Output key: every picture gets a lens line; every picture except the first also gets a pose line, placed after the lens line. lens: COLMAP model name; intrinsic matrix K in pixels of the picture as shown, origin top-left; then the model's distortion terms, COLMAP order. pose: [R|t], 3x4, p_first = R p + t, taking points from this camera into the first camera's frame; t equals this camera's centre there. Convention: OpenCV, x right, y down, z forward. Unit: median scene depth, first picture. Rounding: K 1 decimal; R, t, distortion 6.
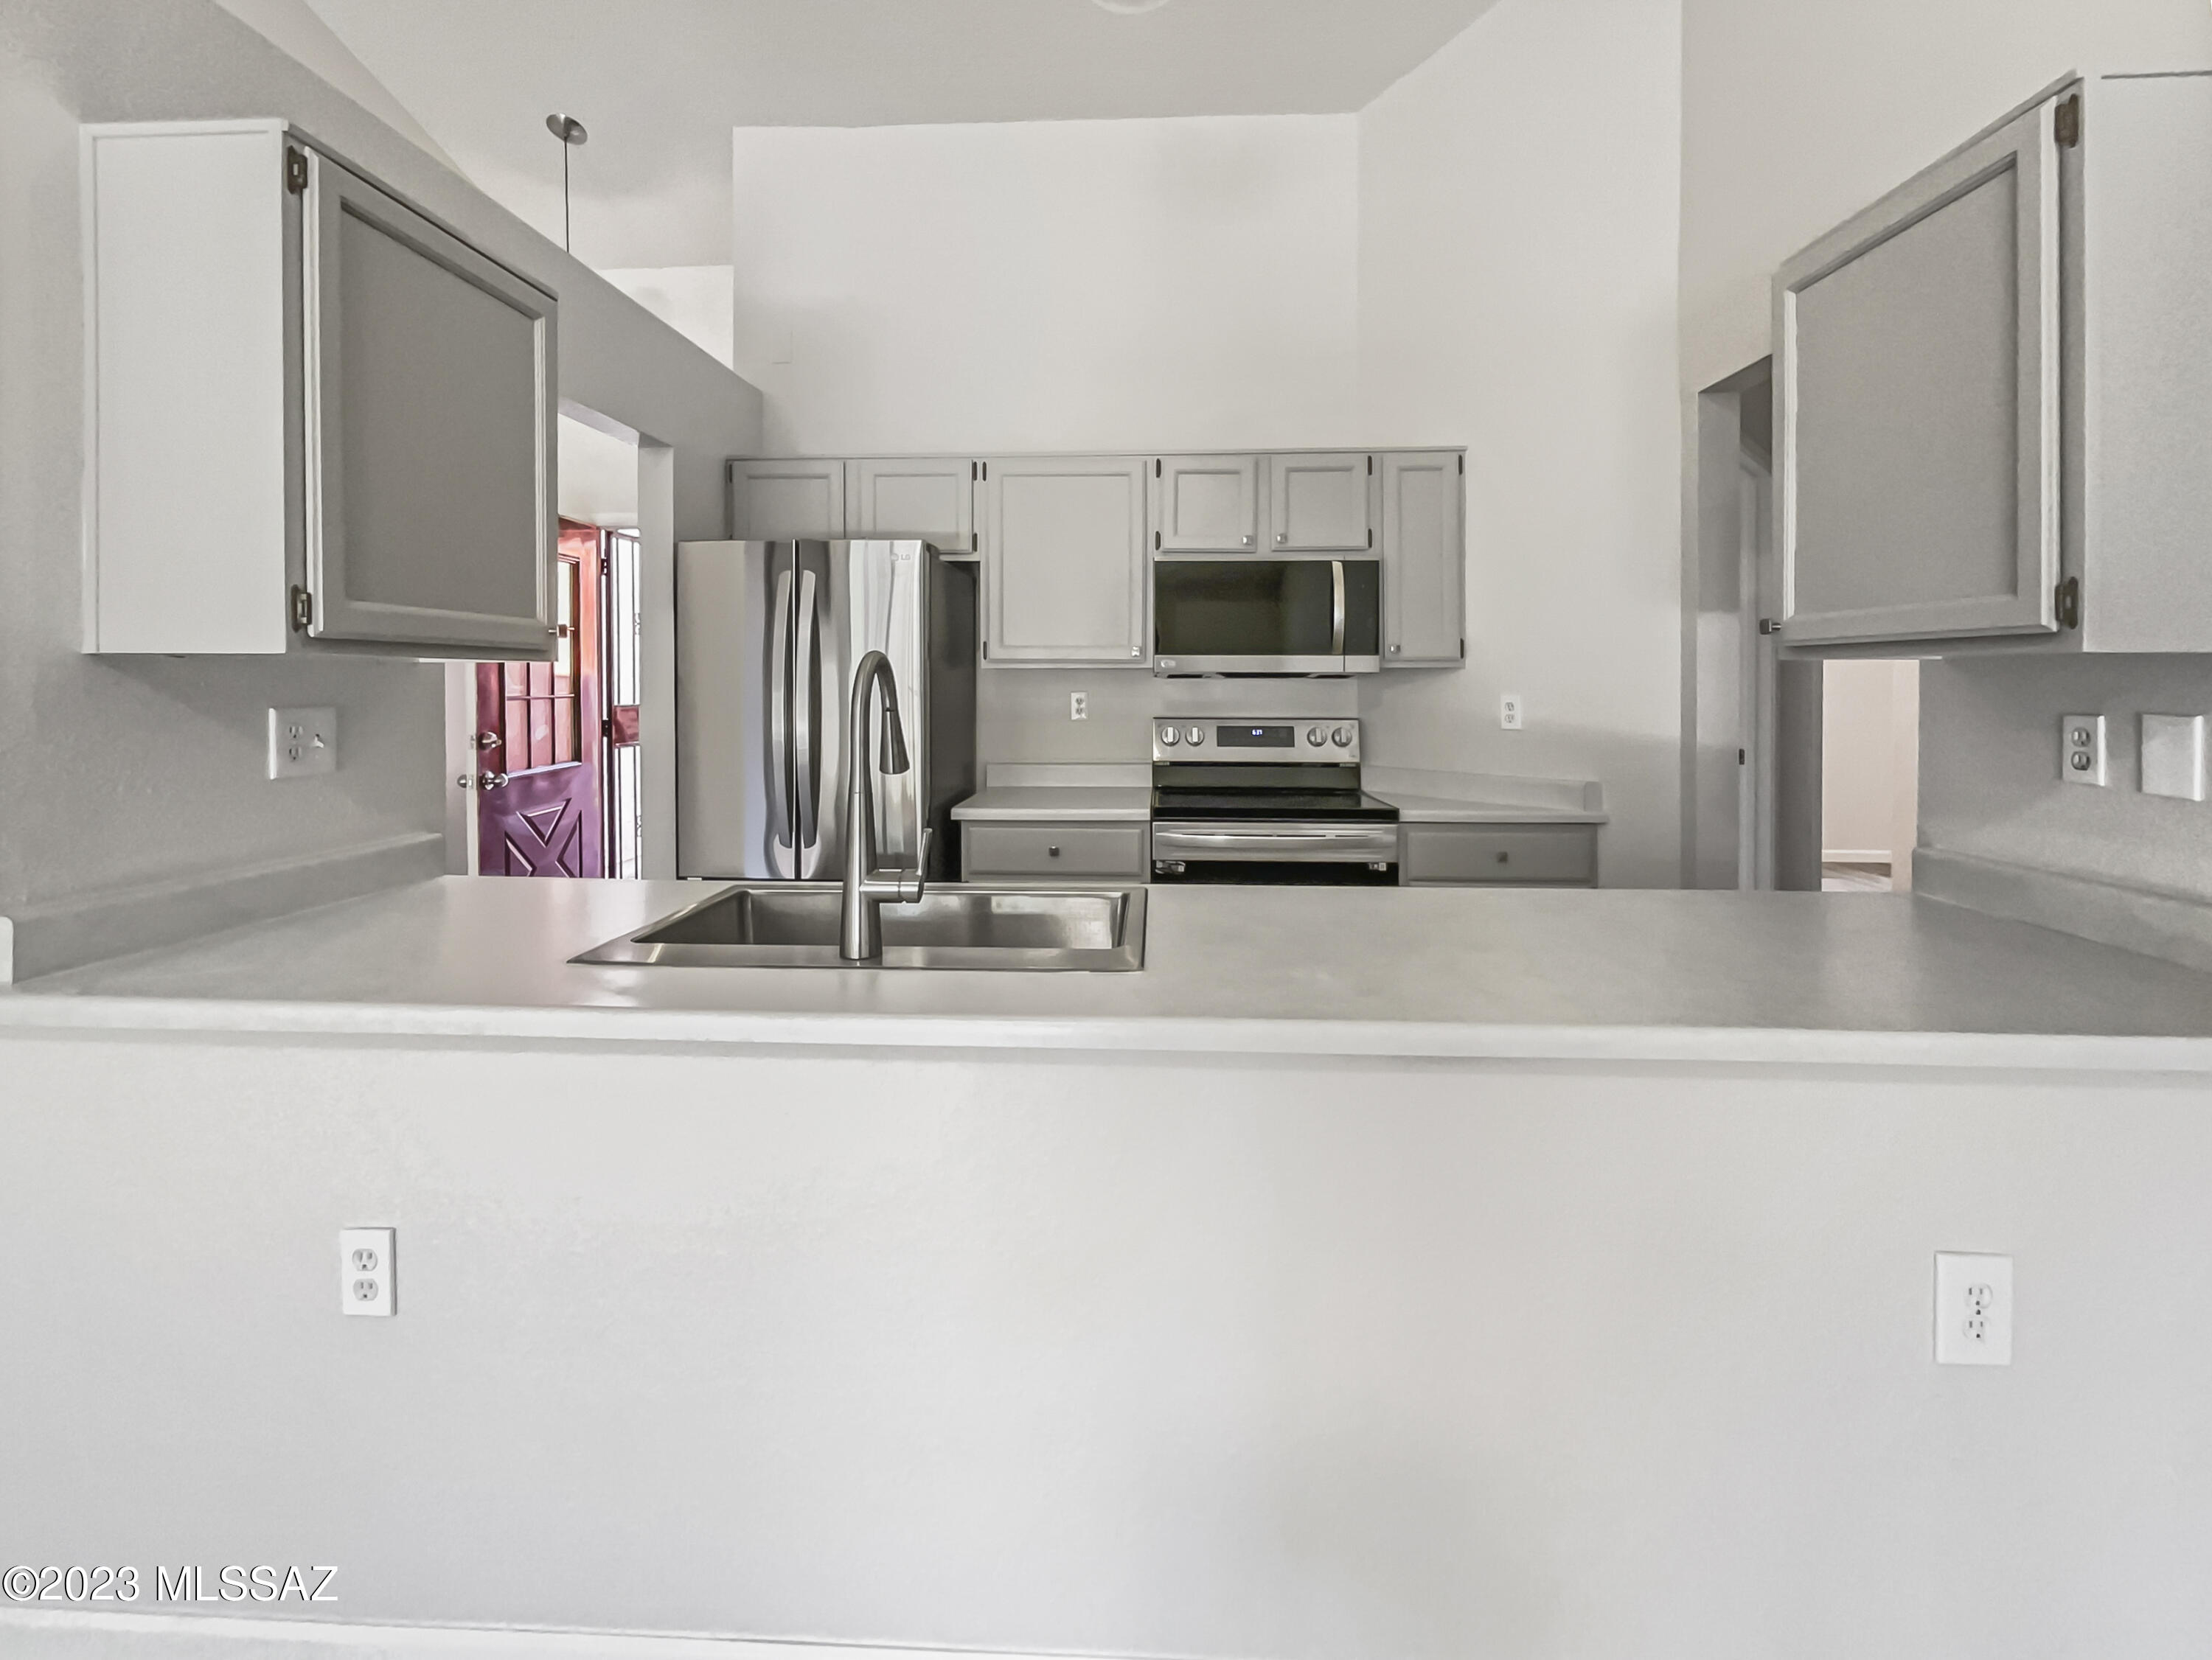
lens RADIAL K [[929.1, 0, 1098.1], [0, 929.1, 832.9], [0, 0, 1]] dist [0.002451, 0.000163]
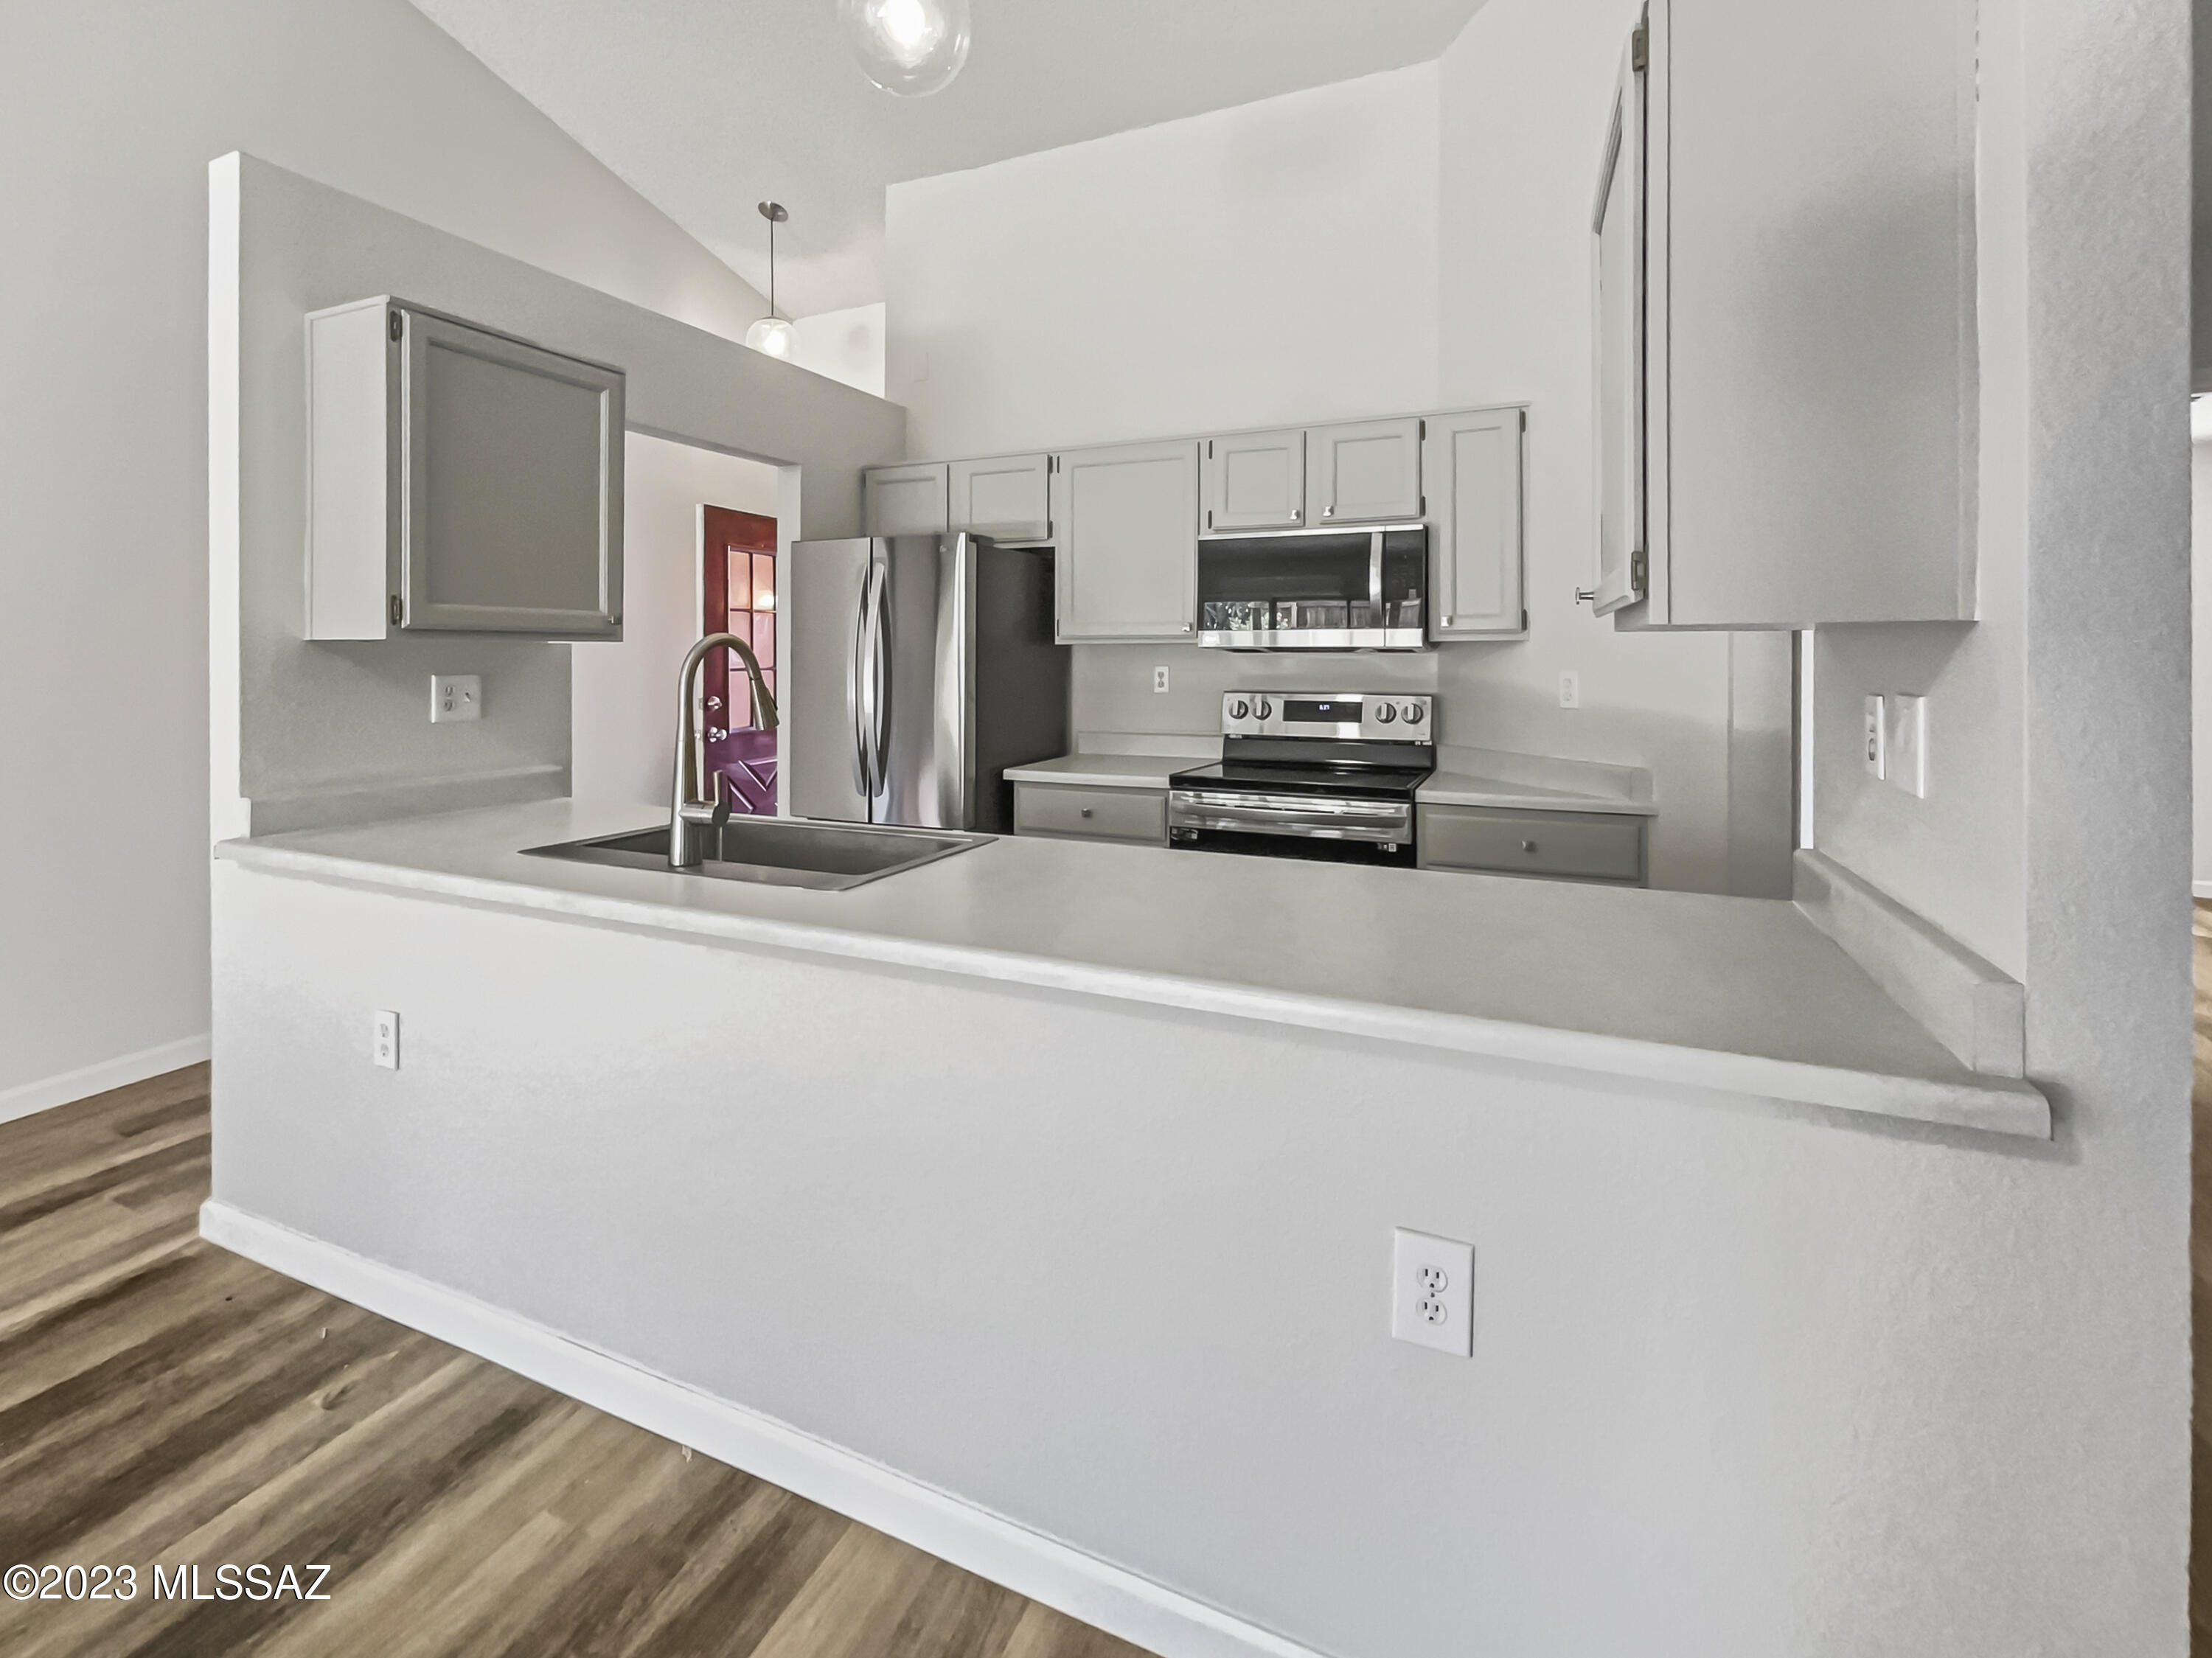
lens RADIAL K [[938.1, 0, 1101.8], [0, 938.1, 816.4], [0, 0, 1]] dist [0.002153, 0.000393]
pose [[0.935895, 0.057839, -0.347498, 0.352264], [-0.055147, 0.998322, 0.017642, 0.003556], [0.347936, 0.002653, 0.937515, -0.021513]]
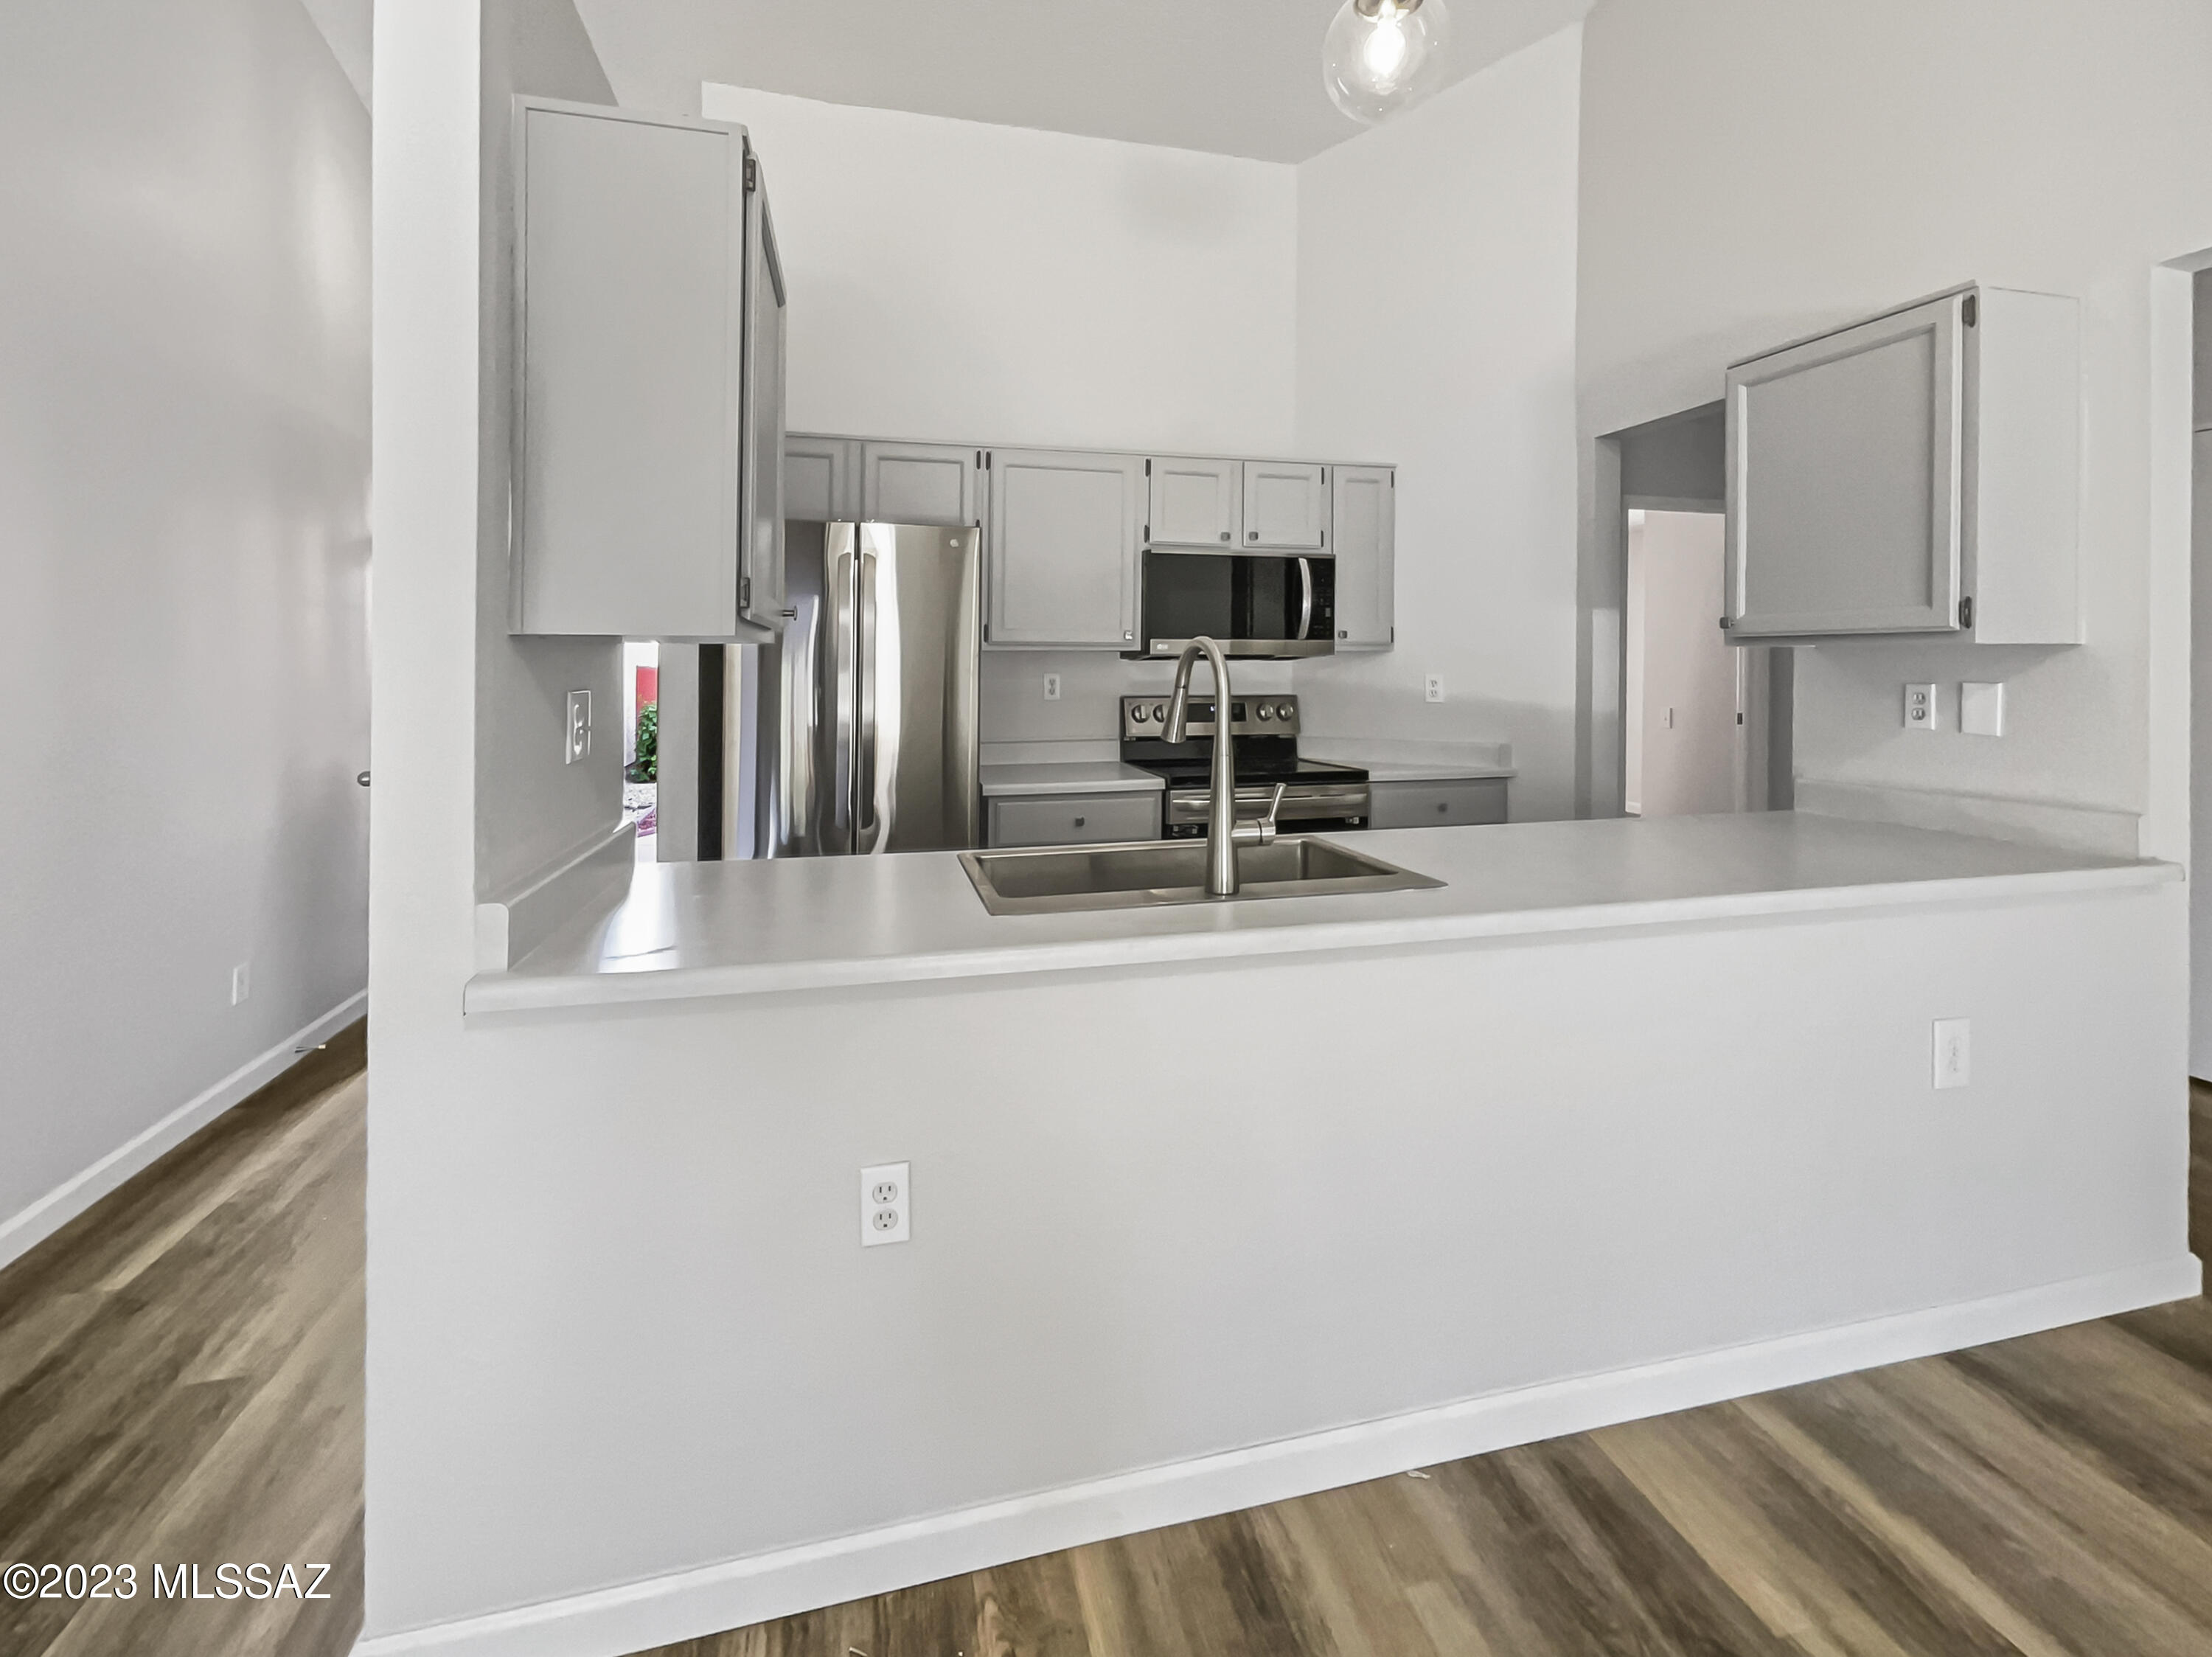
lens RADIAL K [[944.9, 0, 1090.5], [0, 944.9, 833.6], [0, 0, 1]] dist [0.001771, 0.000295]
pose [[0.958142, -0.052140, 0.281506, -0.349477], [0.047511, 0.998600, 0.023250, 0.009245], [-0.282324, -0.008903, 0.959278, -0.054445]]
